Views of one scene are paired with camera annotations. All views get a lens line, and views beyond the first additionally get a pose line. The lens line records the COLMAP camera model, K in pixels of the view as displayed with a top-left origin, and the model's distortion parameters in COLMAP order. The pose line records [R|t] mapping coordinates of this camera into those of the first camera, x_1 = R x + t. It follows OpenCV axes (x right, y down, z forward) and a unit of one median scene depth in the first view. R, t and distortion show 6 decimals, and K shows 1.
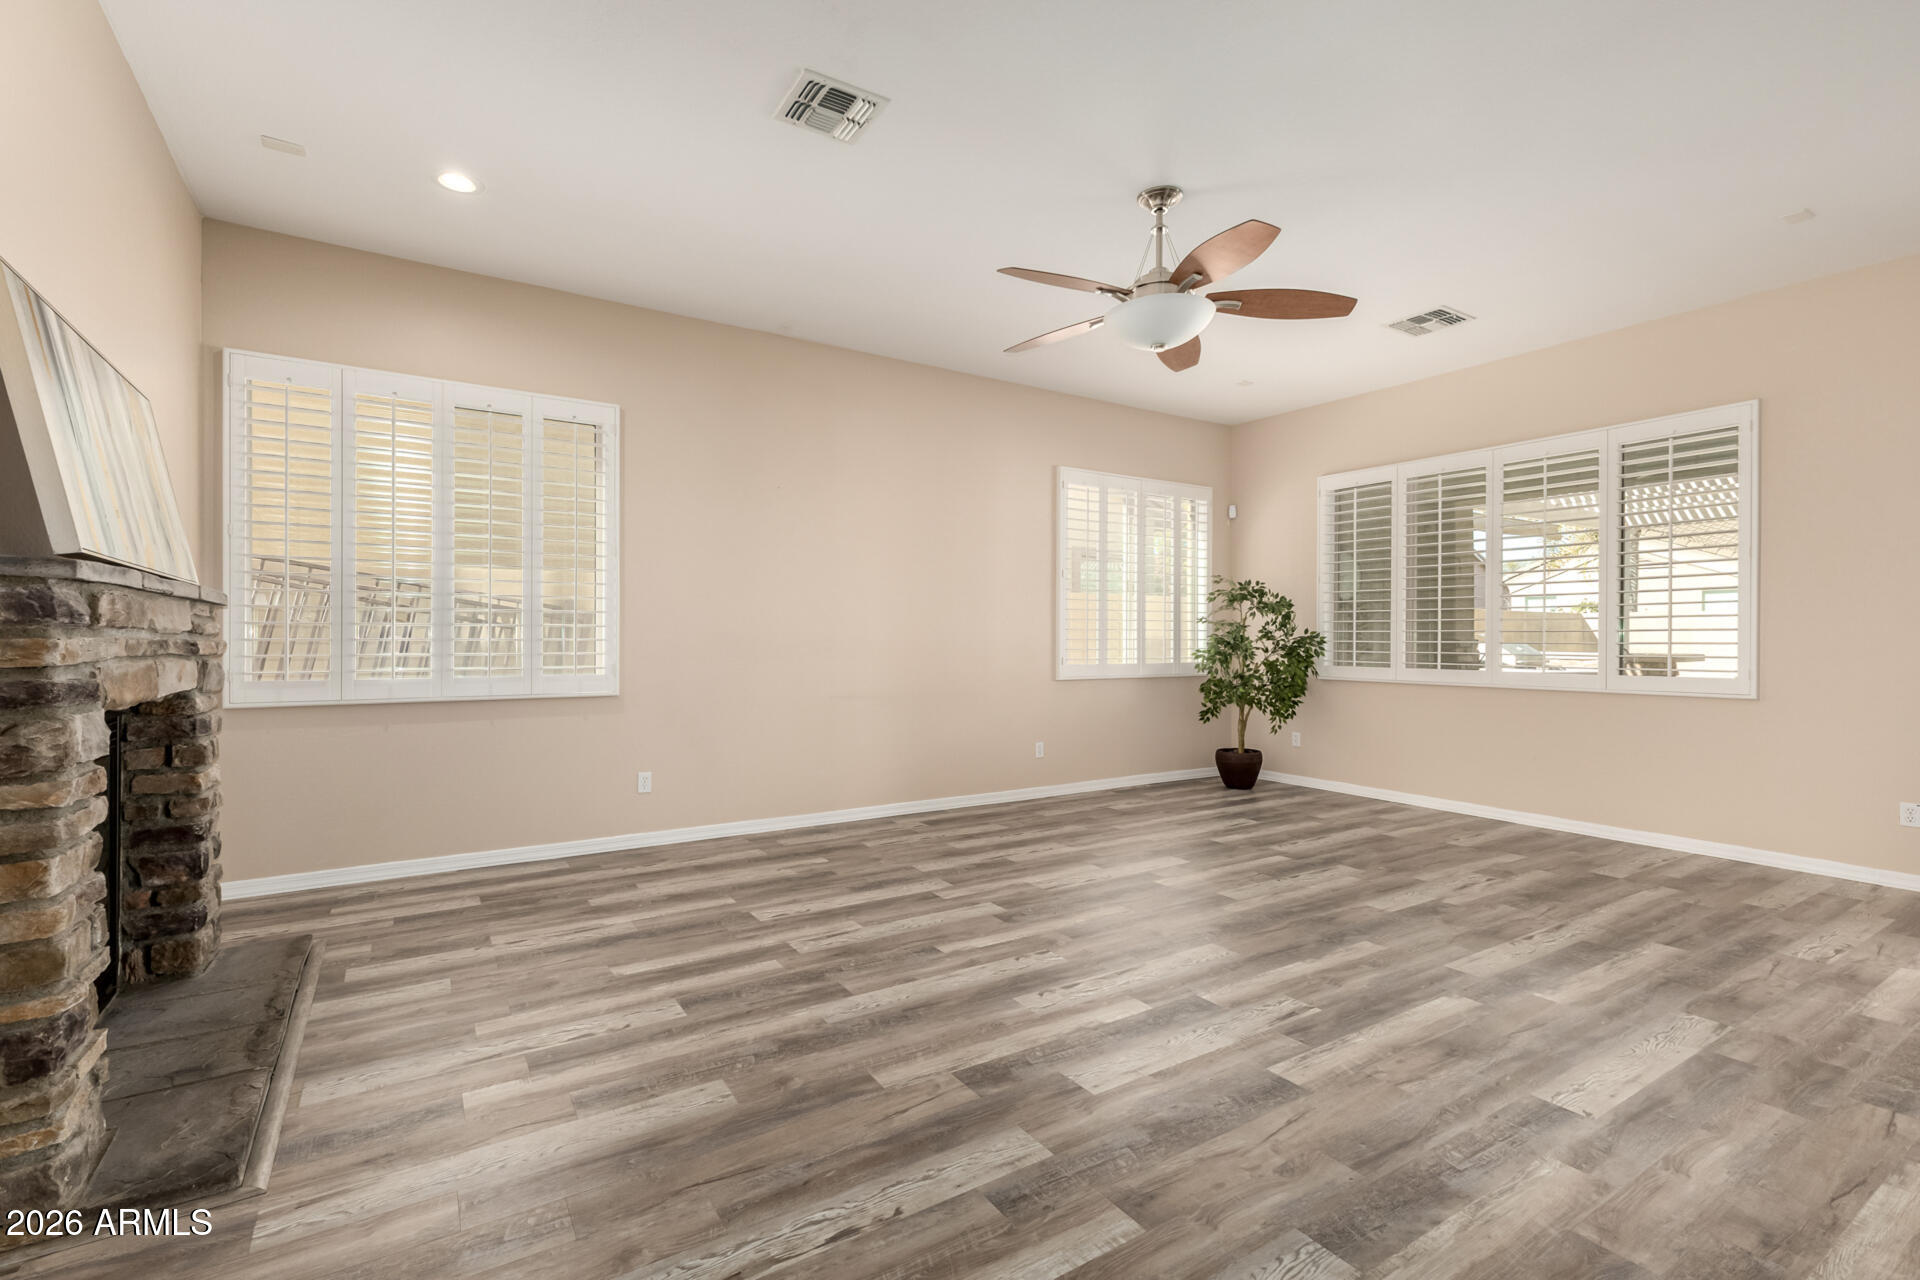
lens RADIAL K [[838.9, 0, 965.3], [0, 838.9, 640.5], [0, 0, 1]] dist [0.009644, -0.001250]
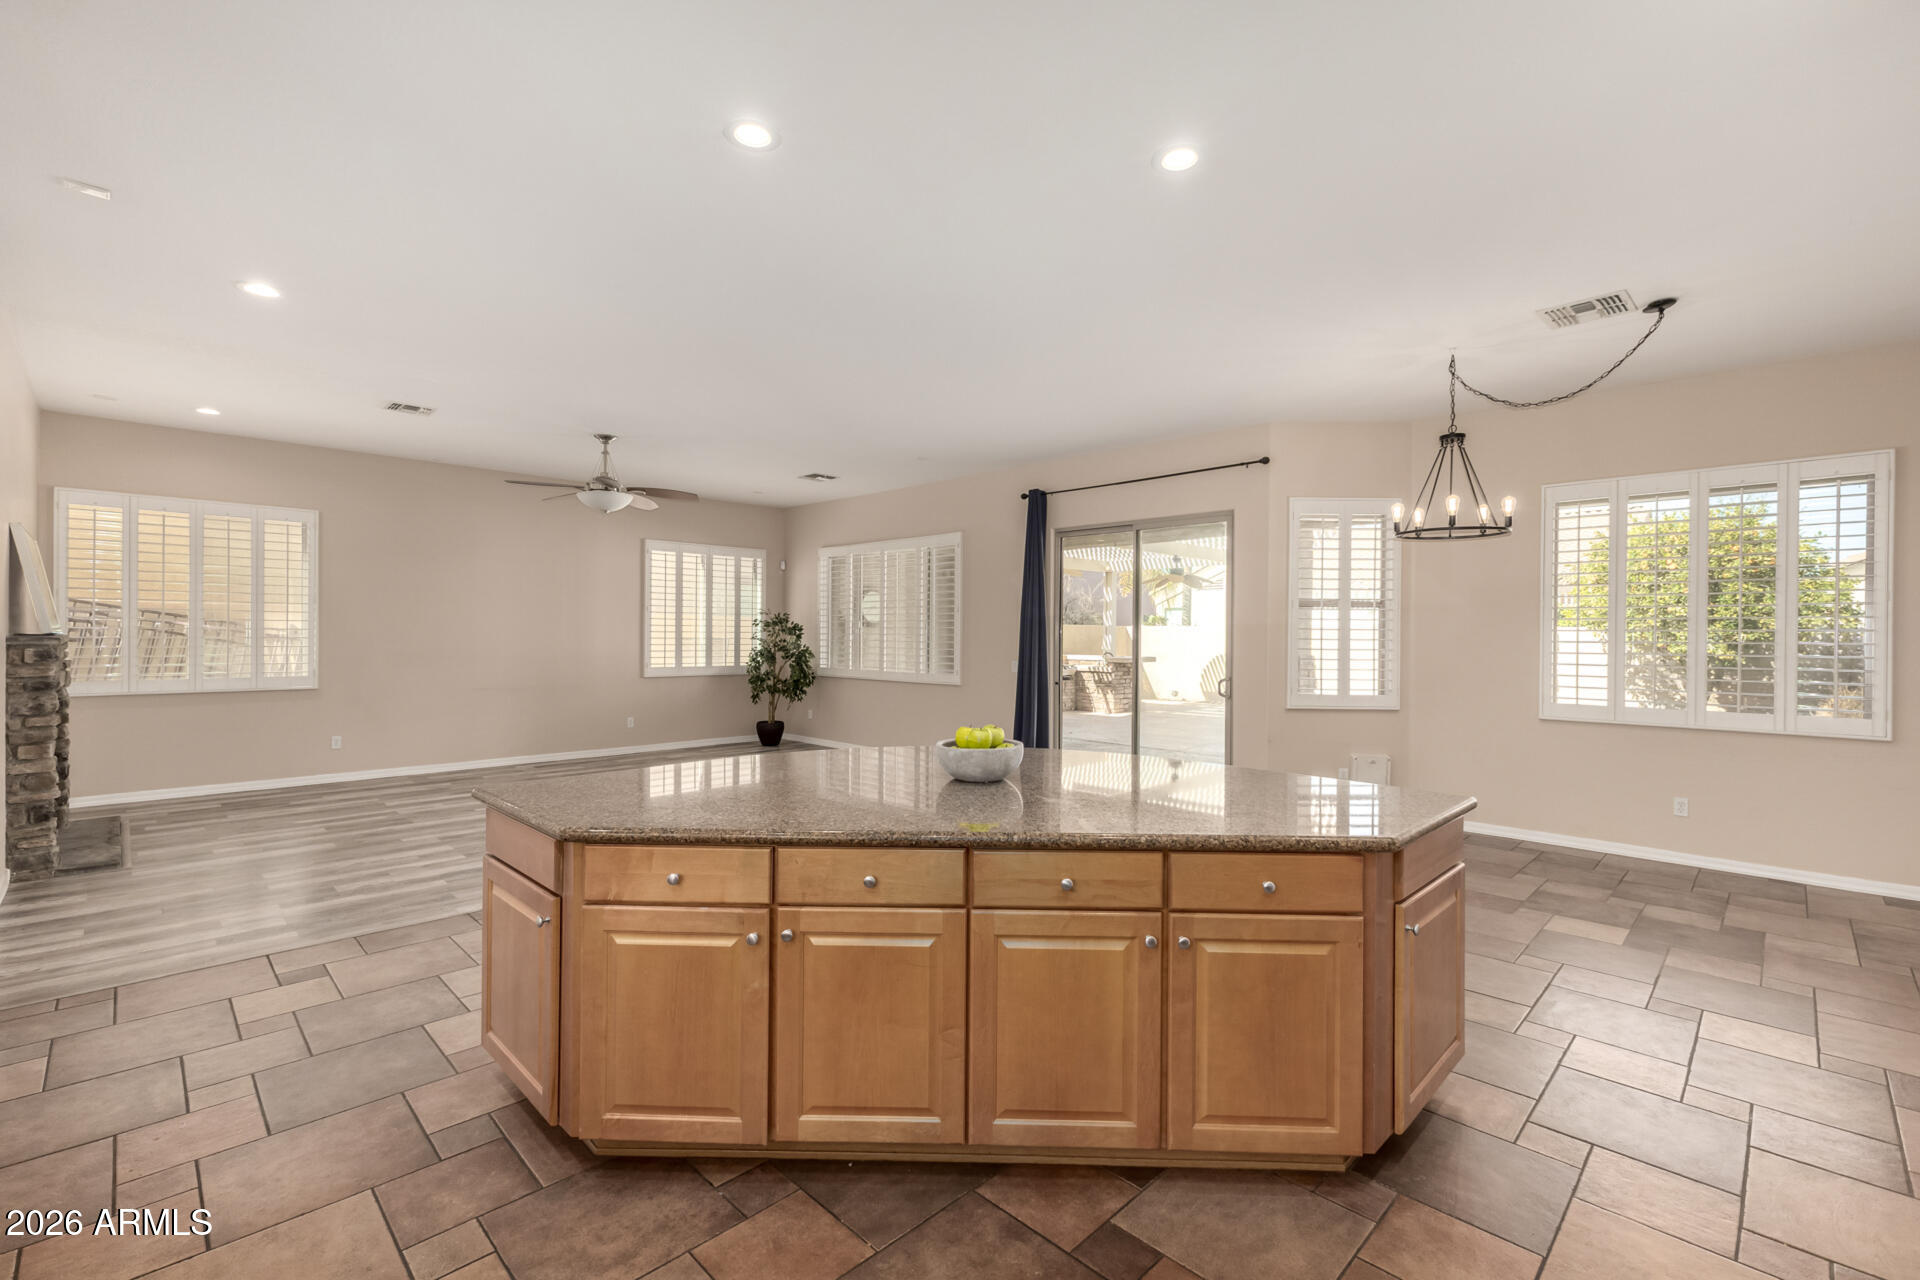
lens RADIAL K [[831.6, 0, 948.8], [0, 831.6, 631.1], [0, 0, 1]] dist [-0.018133, -0.000132]
pose [[0.978686, 0.003644, 0.205331, 0.631453], [-0.002160, 0.999970, -0.007450, -0.051173], [-0.205352, 0.006847, 0.978664, -1.105895]]
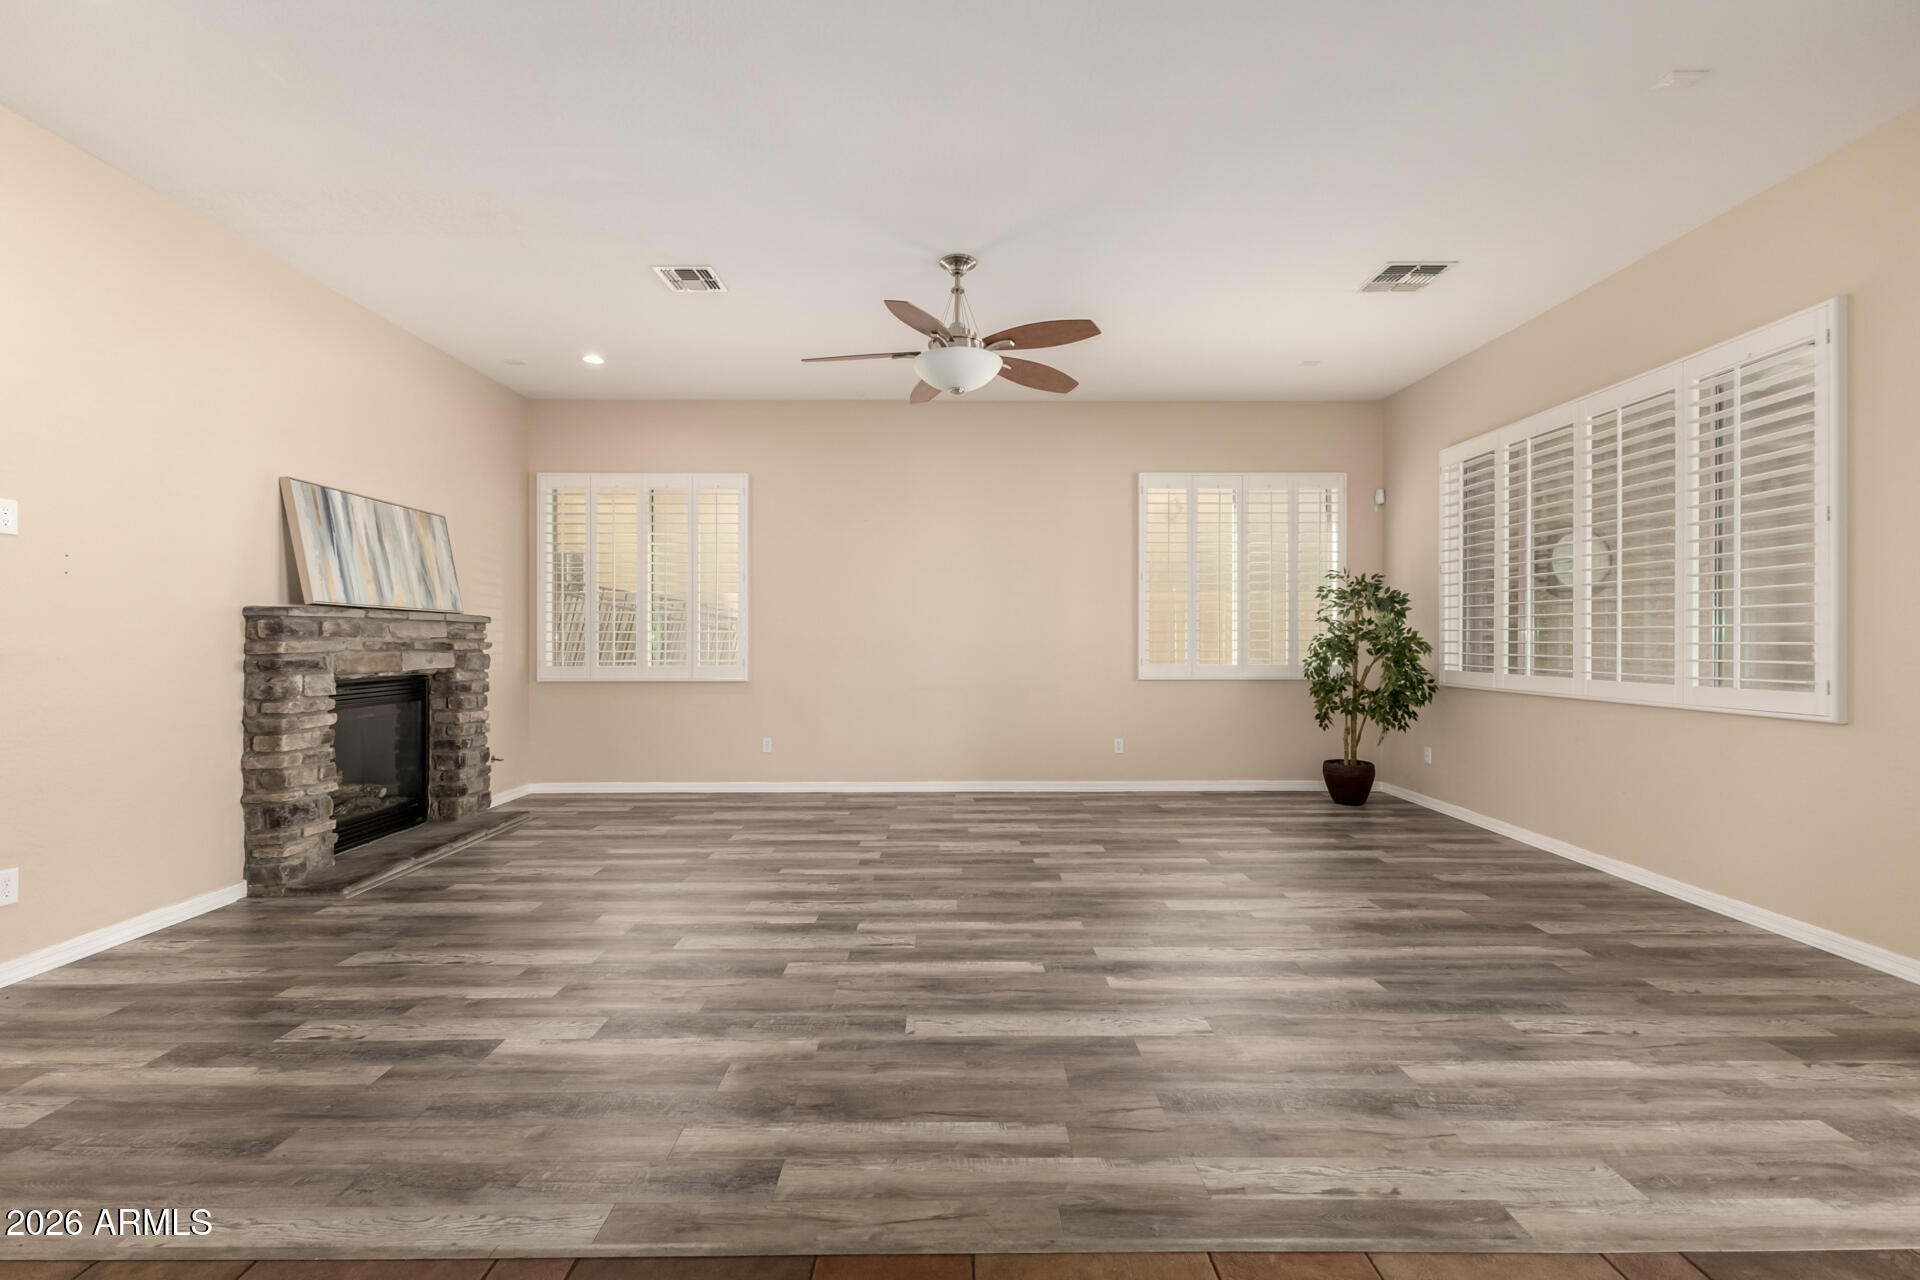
lens RADIAL K [[831.1, 0, 948.8], [0, 831.1, 637.5], [0, 0, 1]] dist [0.011941, -0.000544]
pose [[0.844558, -0.004510, -0.535445, 0.843227], [0.001677, 0.999982, -0.005777, 0.001578], [0.535462, 0.003981, 0.844550, 0.013545]]
